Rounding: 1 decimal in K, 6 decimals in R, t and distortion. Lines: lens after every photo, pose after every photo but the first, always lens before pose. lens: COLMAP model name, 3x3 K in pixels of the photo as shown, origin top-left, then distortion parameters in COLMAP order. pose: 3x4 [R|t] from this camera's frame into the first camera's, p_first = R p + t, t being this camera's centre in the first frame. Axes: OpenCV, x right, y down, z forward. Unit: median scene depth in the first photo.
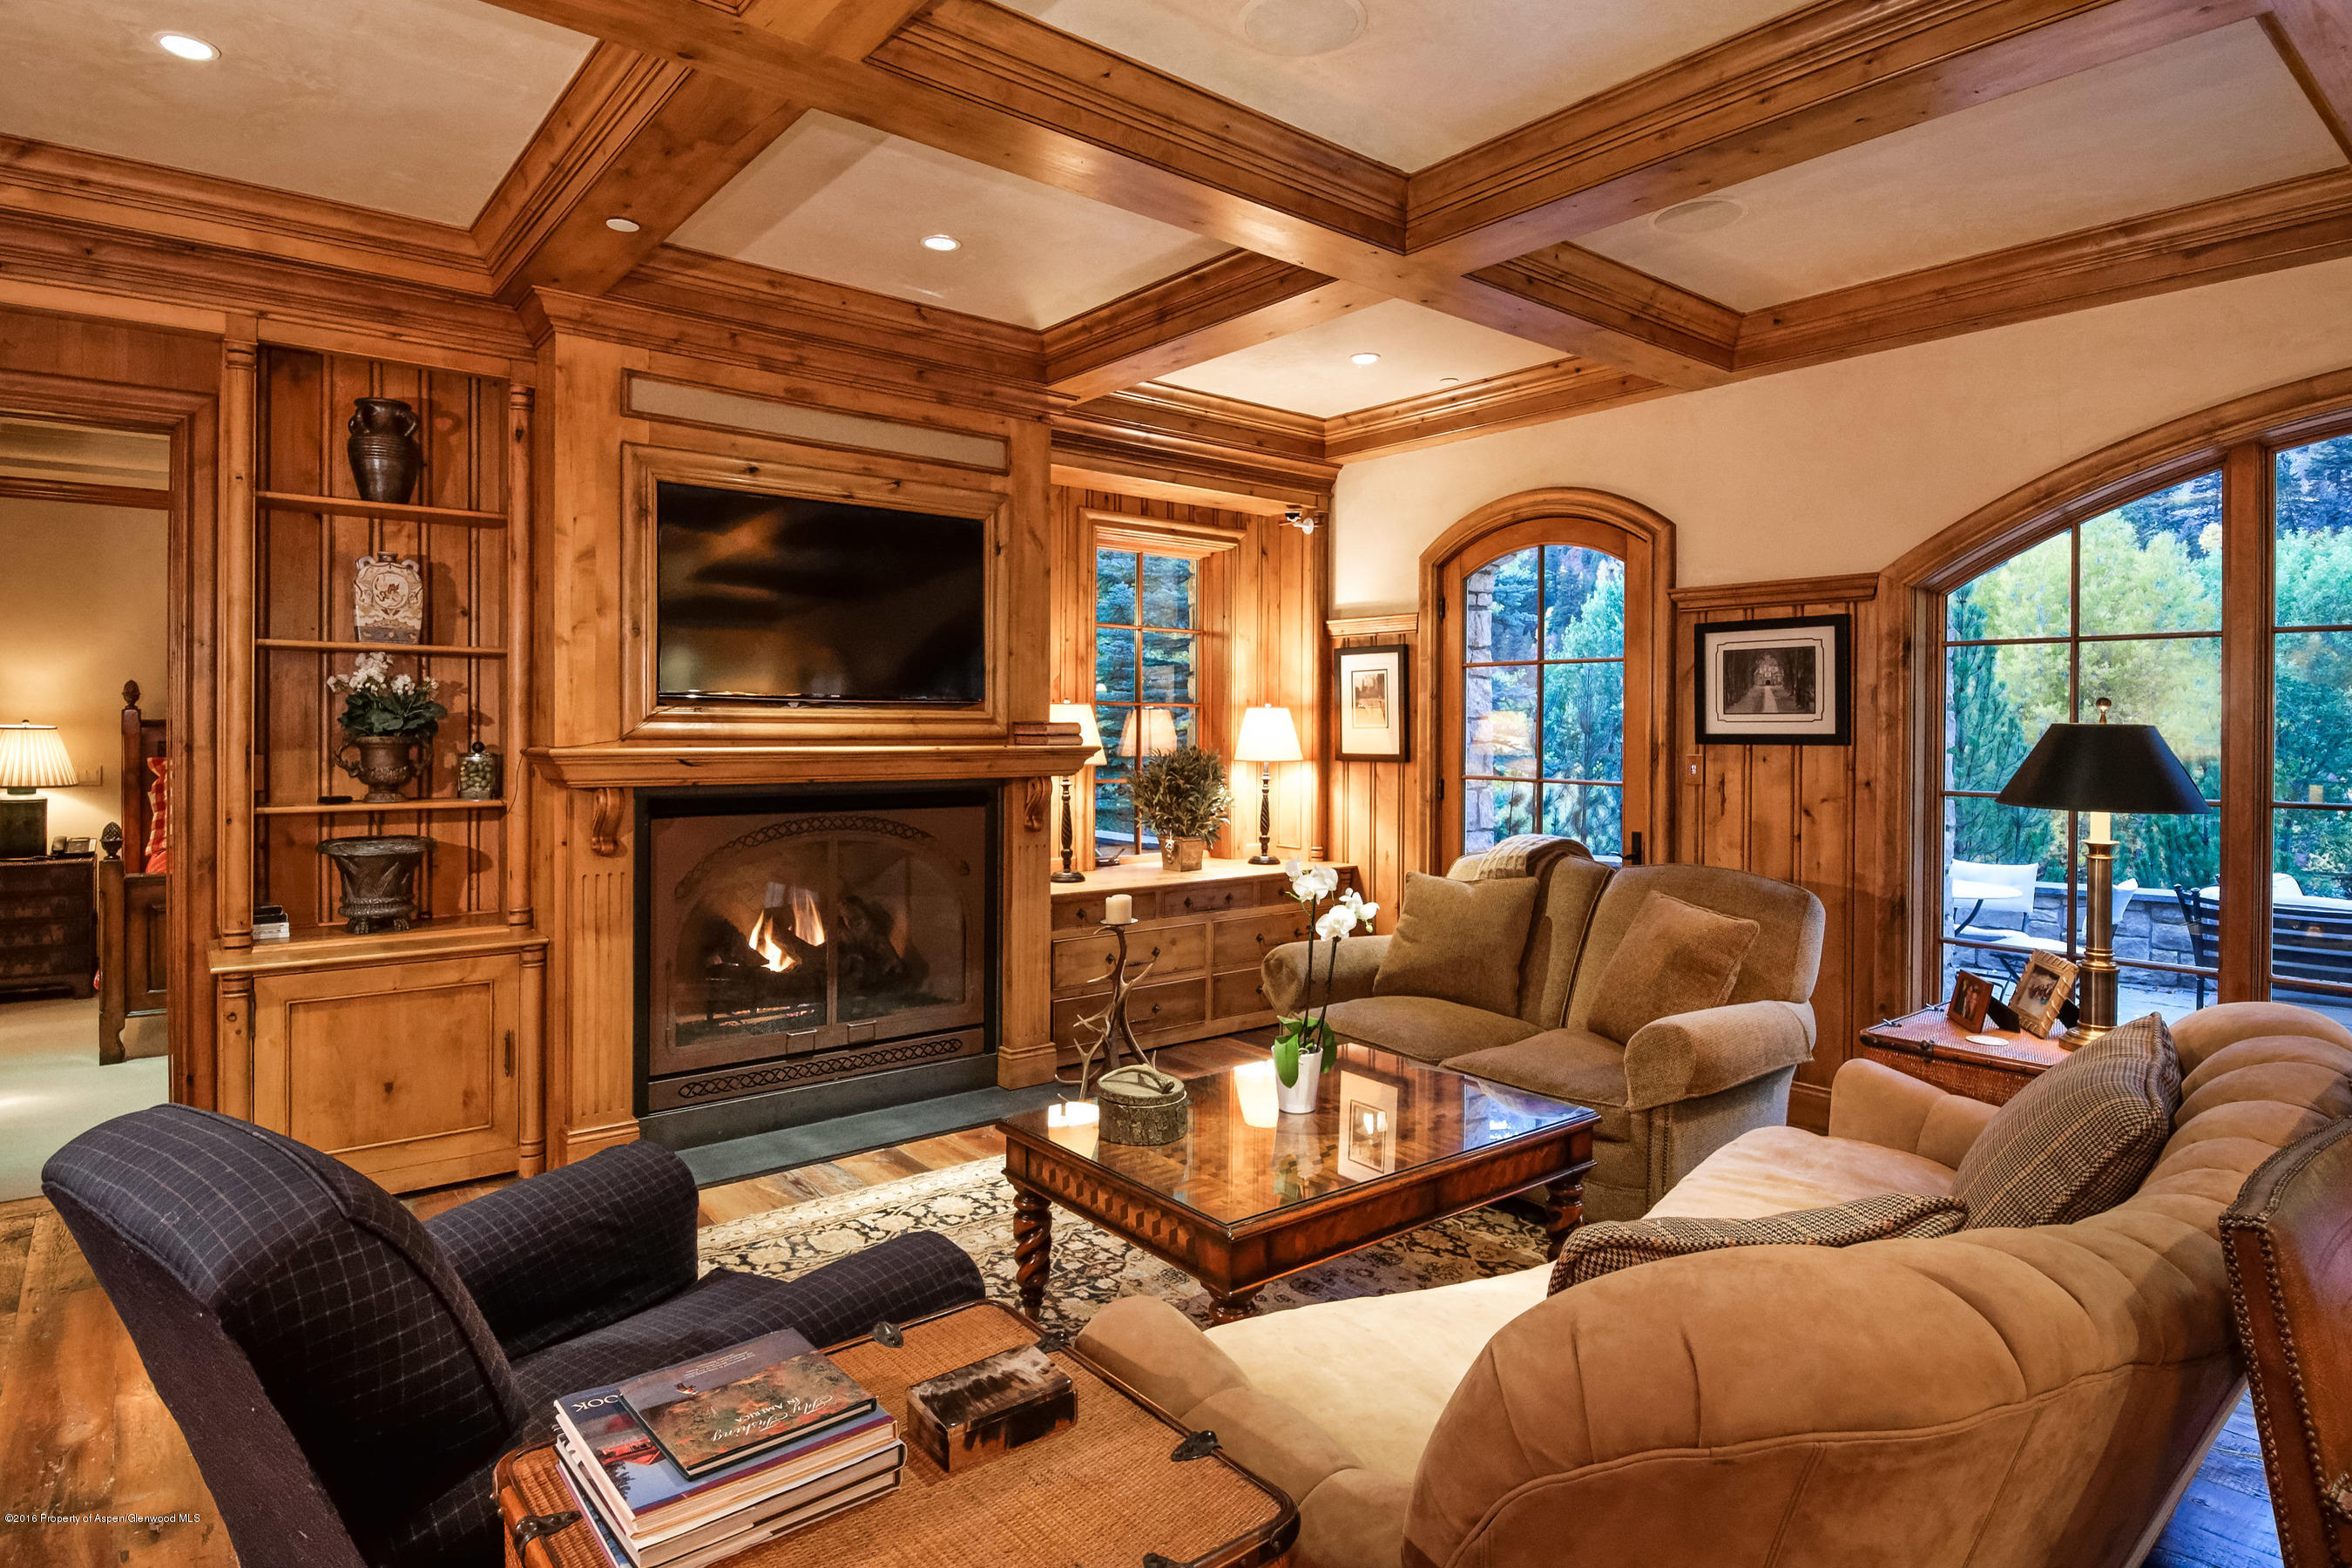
lens RADIAL K [[1287.1, 0, 1165.6], [0, 1287.1, 725.3], [0, 0, 1]] dist [0.001932, -0.001346]
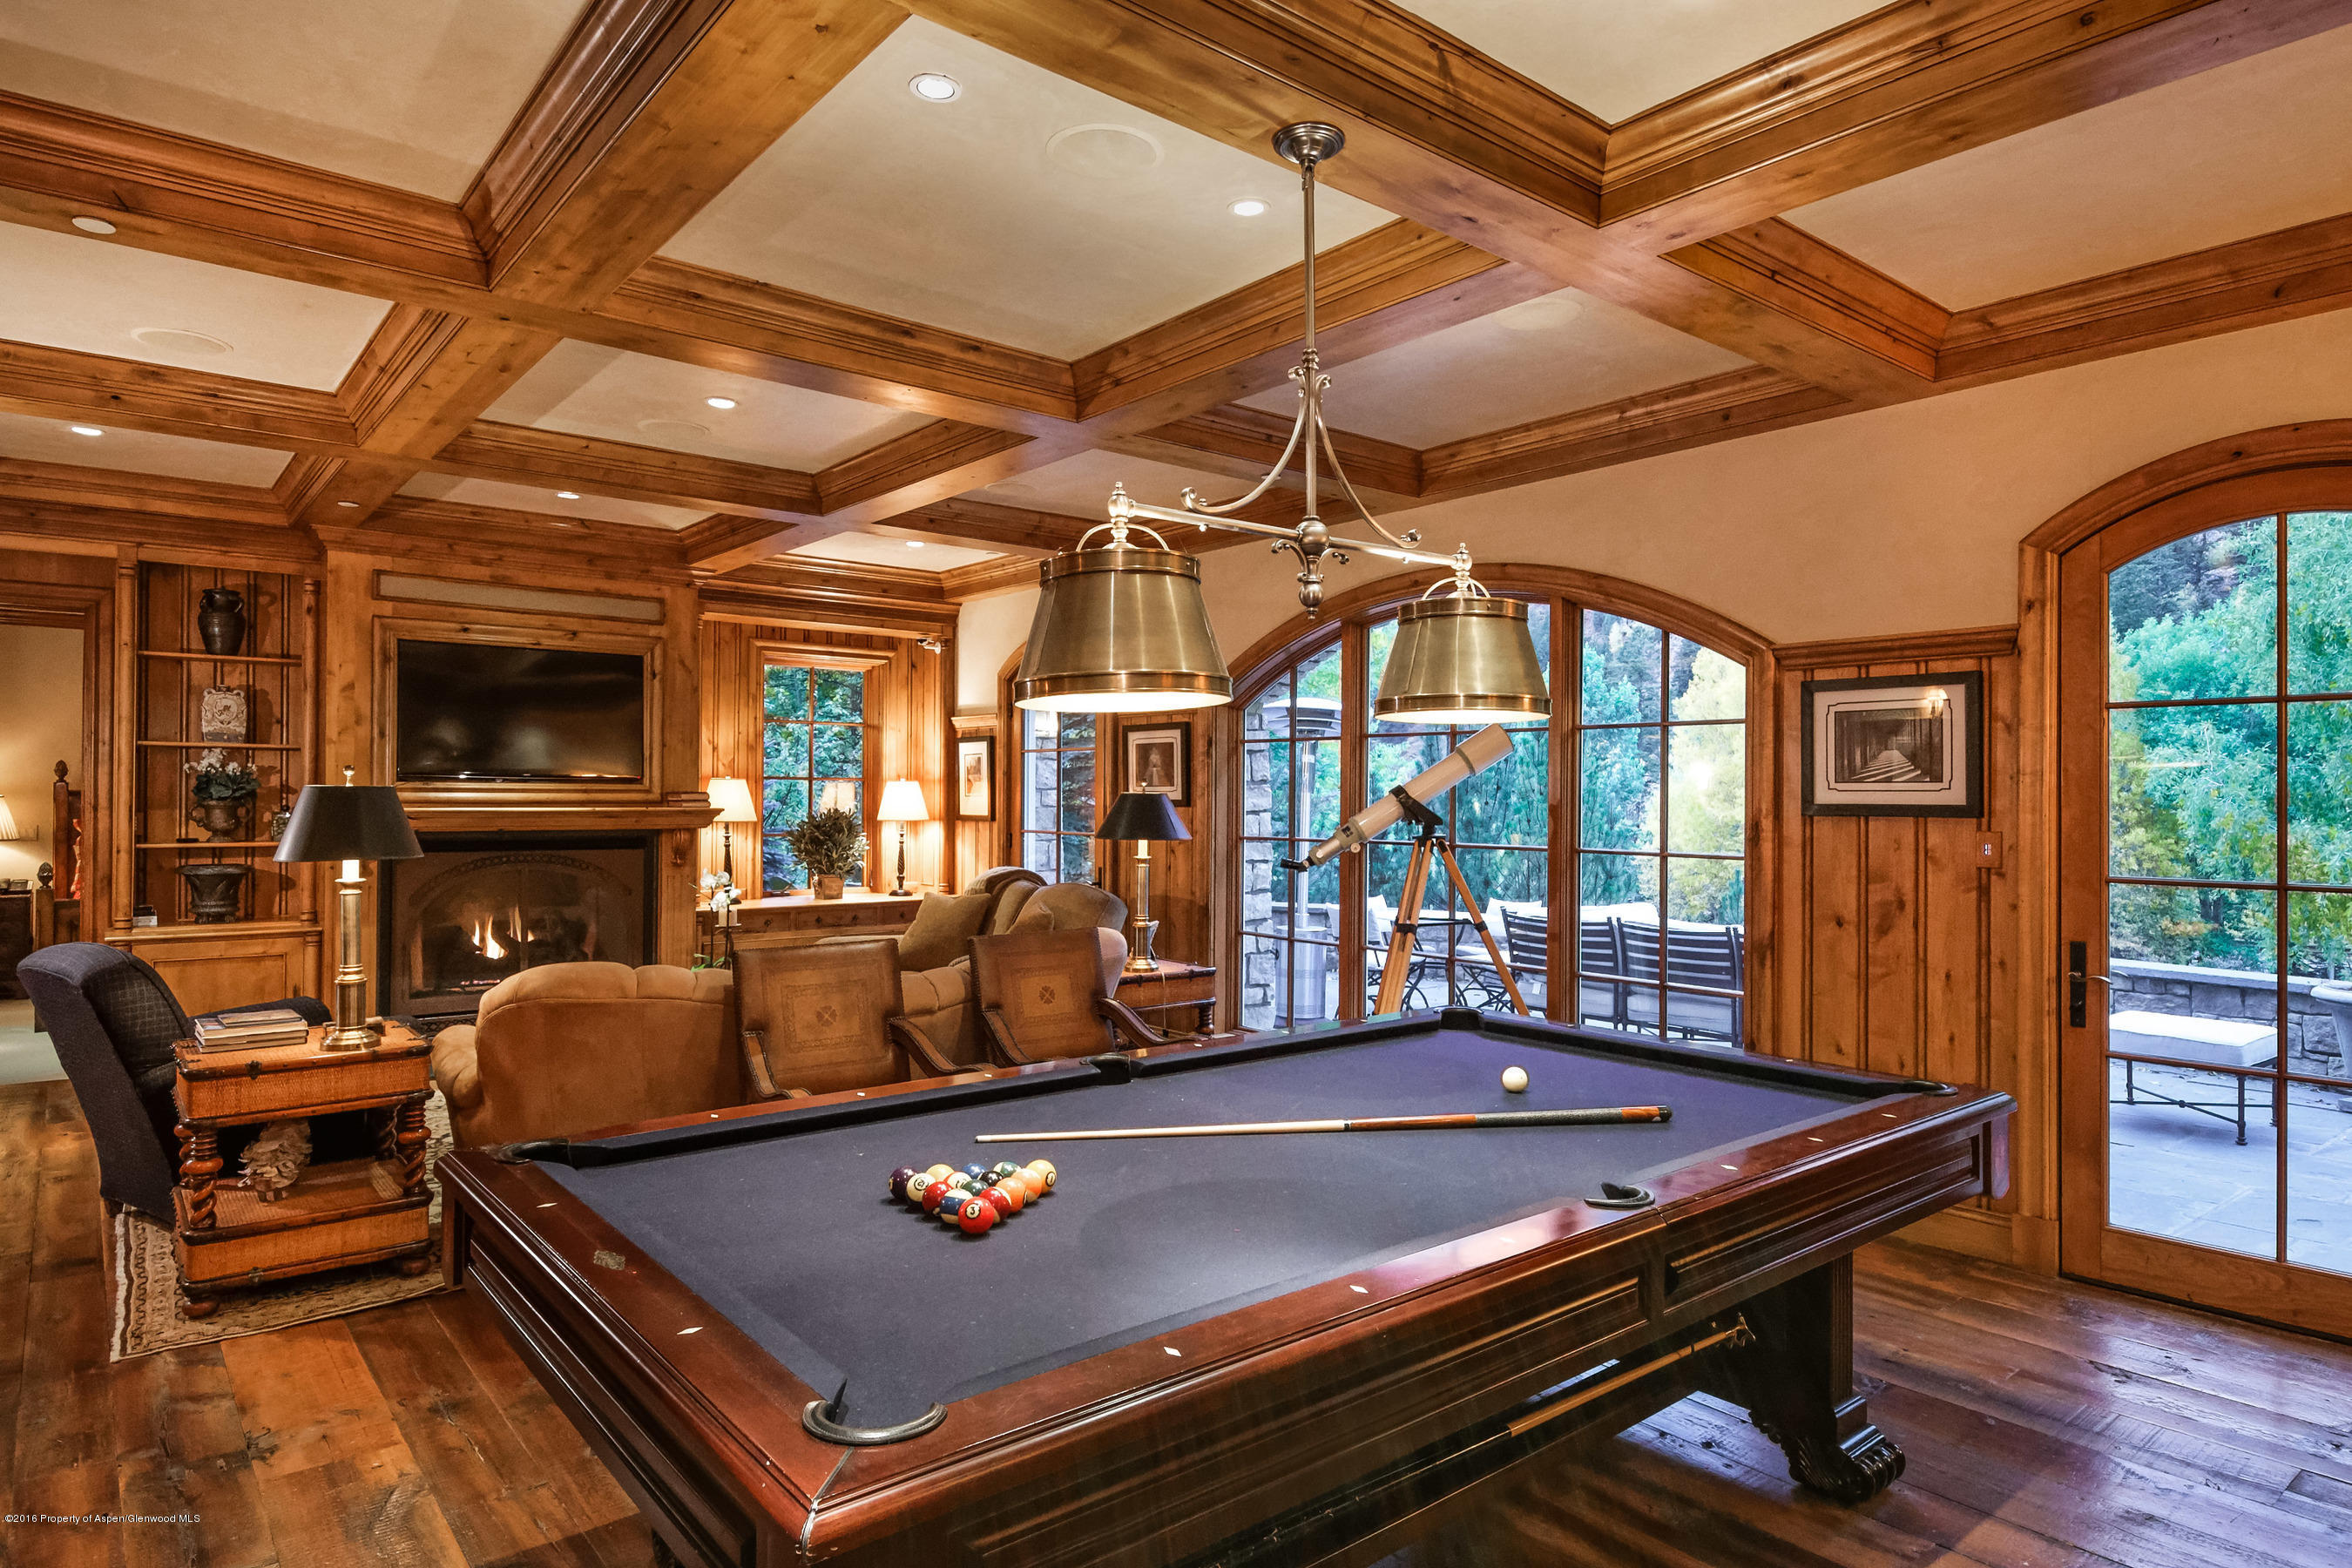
lens RADIAL K [[1354.3, 0, 1176.0], [0, 1354.3, 784.0], [0, 0, 1]] dist [0.007122, -0.001569]
pose [[0.999962, -0.000154, 0.008673, 0.517190], [0.000228, 0.999964, -0.008508, 0.001833], [-0.008672, 0.008510, 0.999926, -0.636698]]
